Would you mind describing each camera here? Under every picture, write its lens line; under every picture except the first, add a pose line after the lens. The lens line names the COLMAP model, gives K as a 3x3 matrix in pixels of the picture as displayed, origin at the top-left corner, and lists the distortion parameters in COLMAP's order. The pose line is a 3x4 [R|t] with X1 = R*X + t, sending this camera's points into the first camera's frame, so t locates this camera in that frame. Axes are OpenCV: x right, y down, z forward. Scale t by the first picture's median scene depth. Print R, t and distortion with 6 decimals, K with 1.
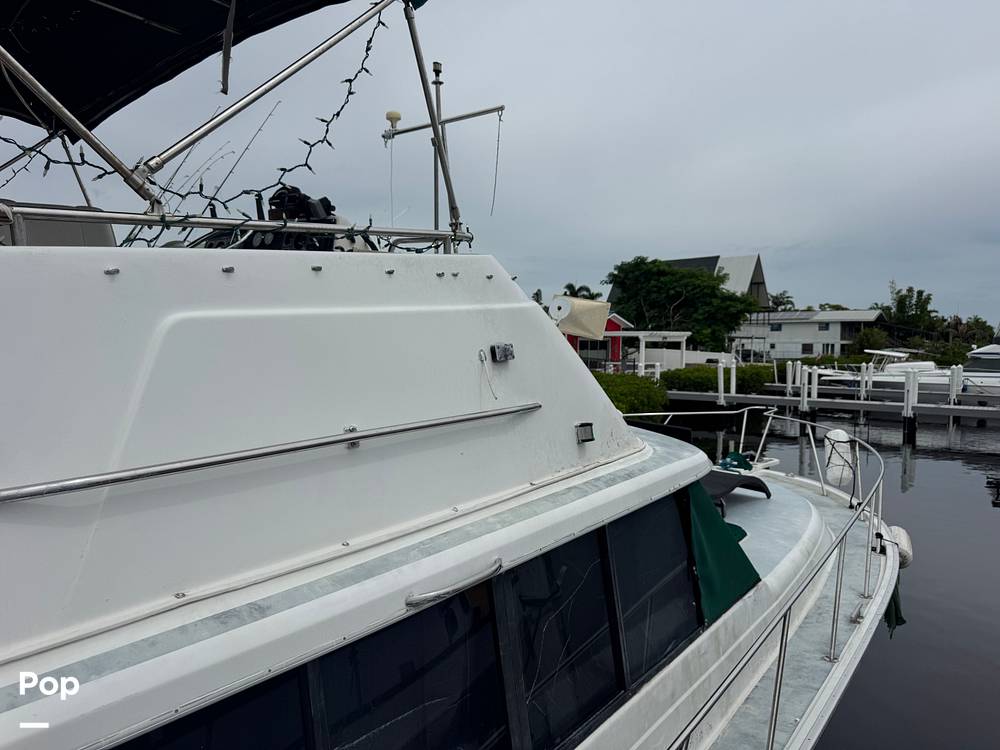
lens RADIAL K [[707.5, 0, 494.5], [0, 707.5, 384.6], [0, 0, 1]] dist [0.046640, -0.067024]
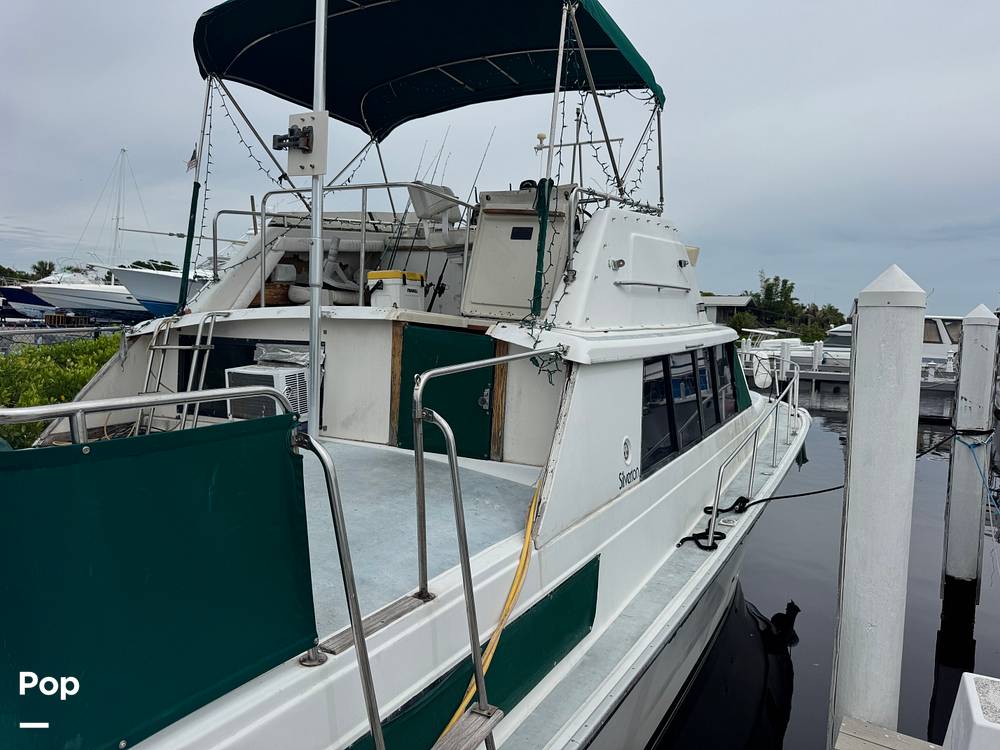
lens RADIAL K [[707.5, 0, 501.0], [0, 707.5, 369.9], [0, 0, 1]] dist [0.046640, -0.067024]
pose [[0.986259, 0.012923, 0.164698, -0.051795], [-0.014285, 0.999873, 0.007090, 0.015978], [-0.164585, -0.009345, 0.986319, -0.063864]]
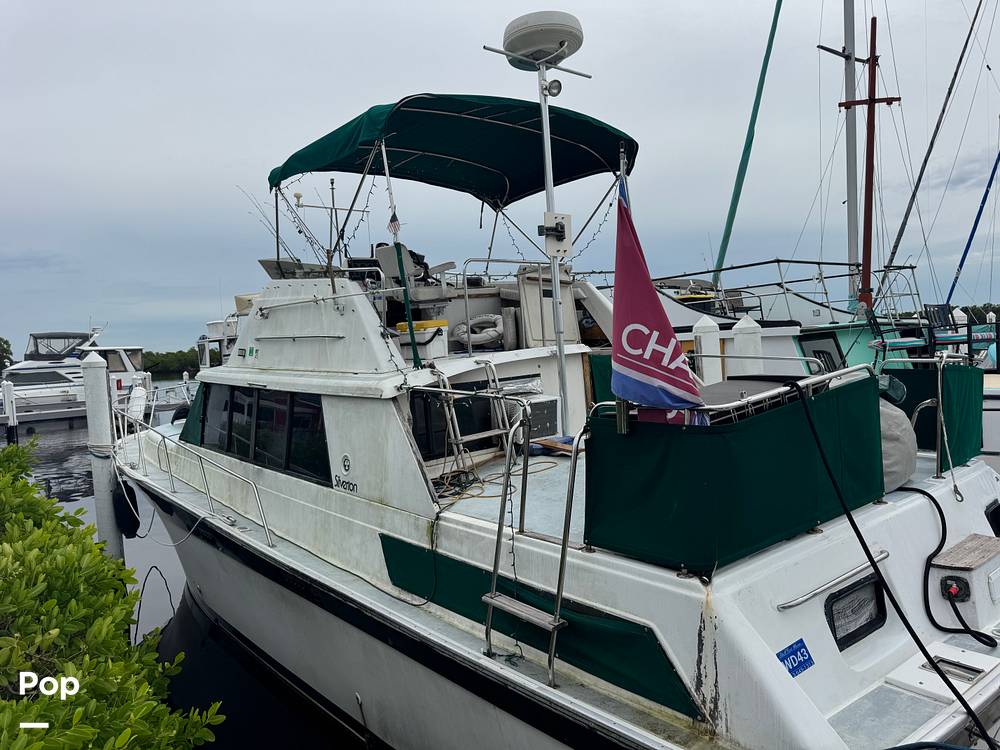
lens RADIAL K [[707.5, 0, 504.0], [0, 707.5, 371.2], [0, 0, 1]] dist [0.046640, -0.067024]
pose [[0.220626, -0.057358, 0.973670, -0.189402], [0.114627, 0.992876, 0.032516, 0.007858], [-0.968599, 0.104435, 0.225630, 0.012042]]
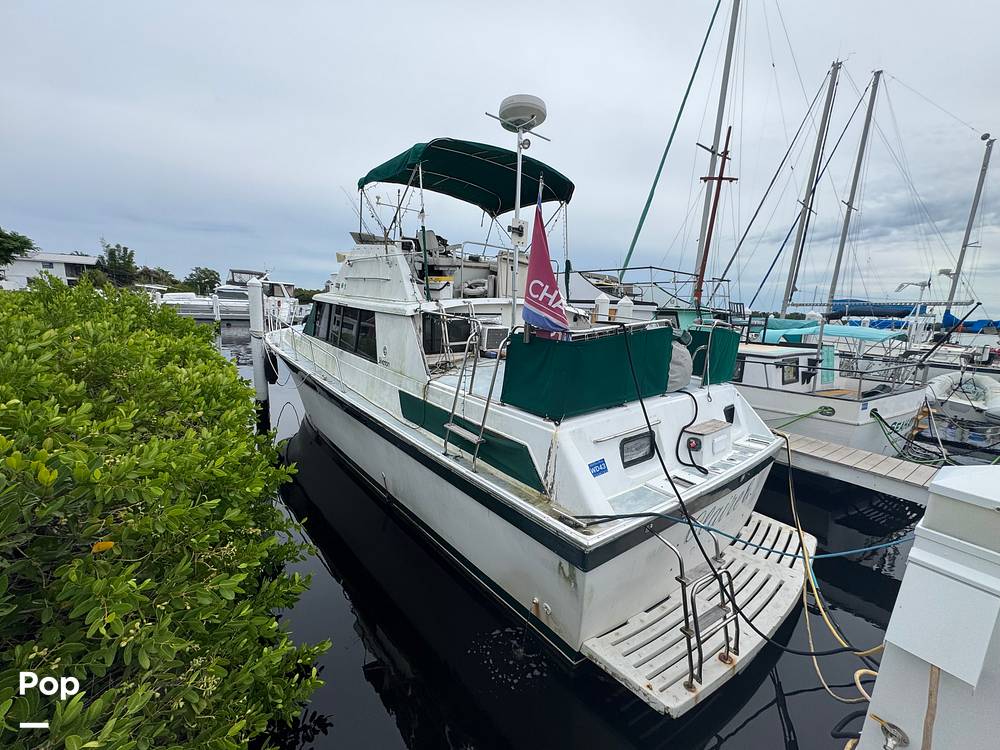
lens RADIAL K [[400.5, 0, 505.8], [0, 400.5, 373.6], [0, 0, 1]] dist [-0.004546, 0.000844]
pose [[0.218343, -0.160683, 0.962552, -0.189407], [0.010332, 0.986676, 0.162367, 0.011464], [-0.975817, -0.025506, 0.217094, 0.004770]]
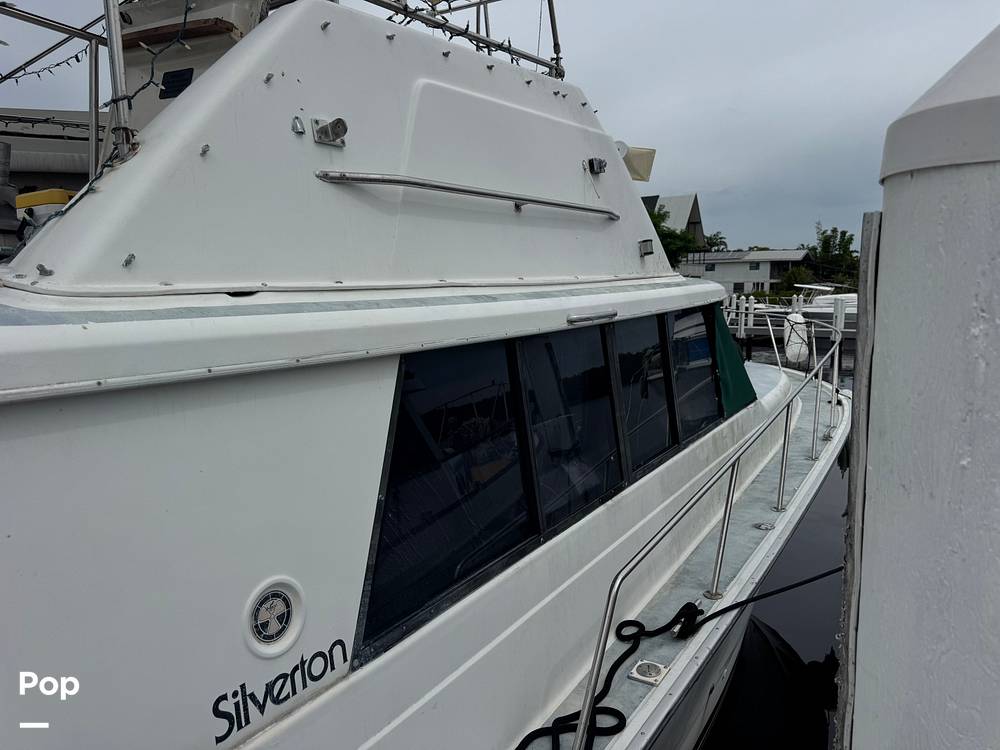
lens RADIAL K [[707.5, 0, 504.7], [0, 707.5, 377.0], [0, 0, 1]] dist [0.046640, -0.067024]
pose [[0.994920, -0.014020, 0.099683, -0.015743], [0.007181, 0.997616, 0.068635, 0.013352], [-0.100408, -0.067571, 0.992649, -0.014333]]
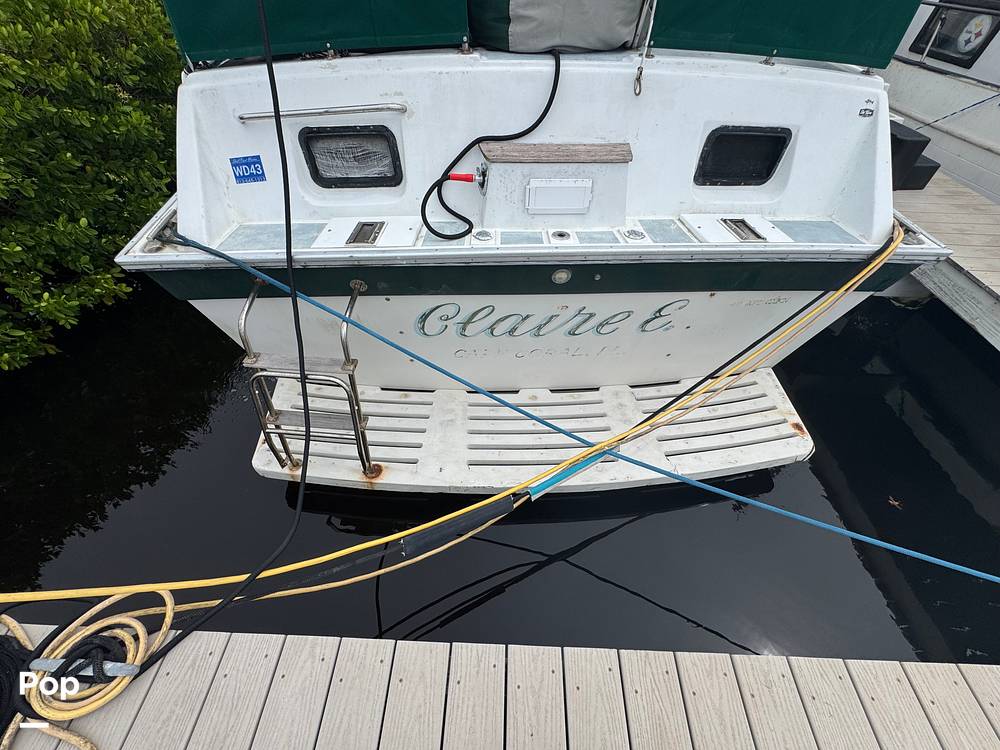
lens RADIAL K [[395.6, 0, 503.8], [0, 395.6, 375.4], [0, 0, 1]] dist [0.001808, -0.001697]
pose [[0.758720, -0.475263, 0.445499, -0.130683], [0.020594, 0.701050, 0.712815, 0.024881], [-0.651091, -0.531652, 0.541688, -0.047796]]
